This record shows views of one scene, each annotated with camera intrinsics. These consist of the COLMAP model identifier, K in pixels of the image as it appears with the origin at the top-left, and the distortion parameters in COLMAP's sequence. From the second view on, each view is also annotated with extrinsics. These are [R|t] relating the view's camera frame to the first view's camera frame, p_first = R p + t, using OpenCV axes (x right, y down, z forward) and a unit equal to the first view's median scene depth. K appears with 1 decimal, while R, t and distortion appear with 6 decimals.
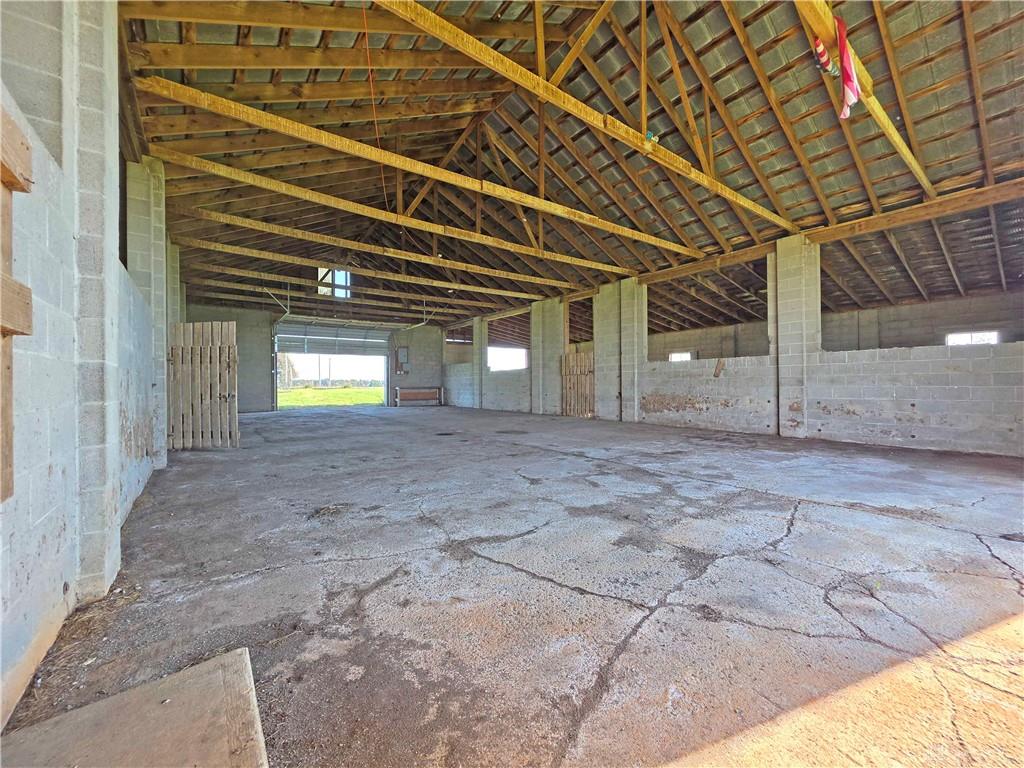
lens RADIAL K [[402.9, 0, 511.3], [0, 402.9, 385.7], [0, 0, 1]] dist [0.002825, 0.000408]
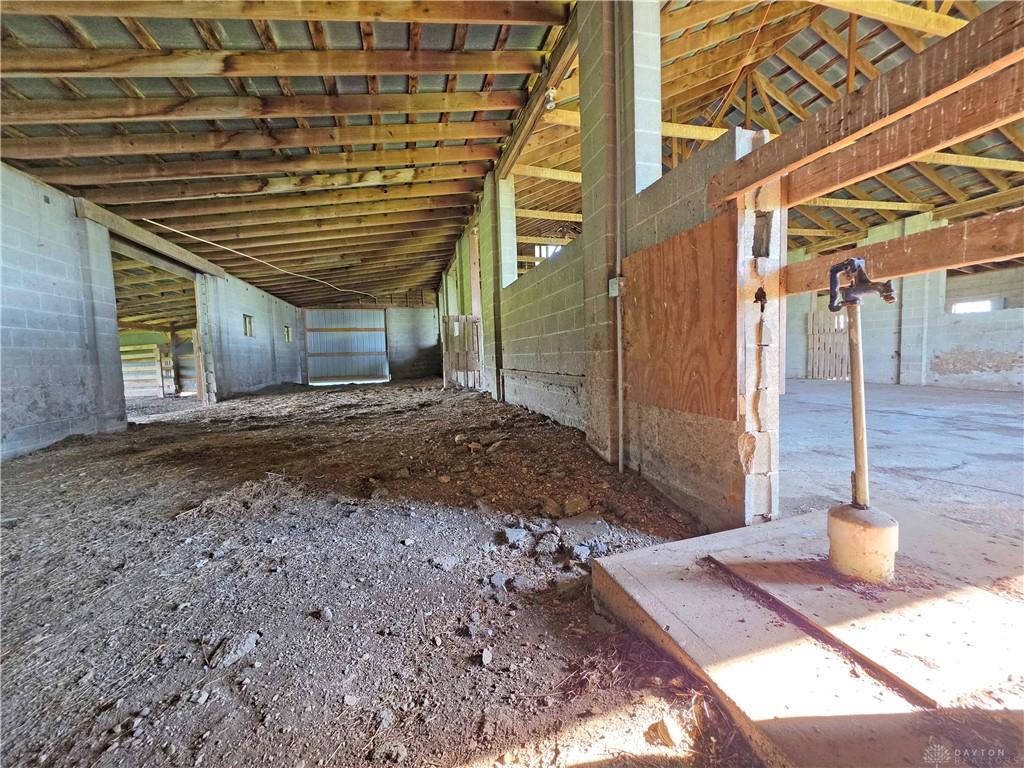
lens RADIAL K [[402.9, 0, 512.3], [0, 402.9, 385.6], [0, 0, 1]] dist [0.002825, 0.000408]
pose [[0.929653, 0.008382, -0.368341, -0.187025], [0.019615, 0.997197, 0.072197, 0.011596], [0.367913, -0.074343, 0.926883, -0.121517]]
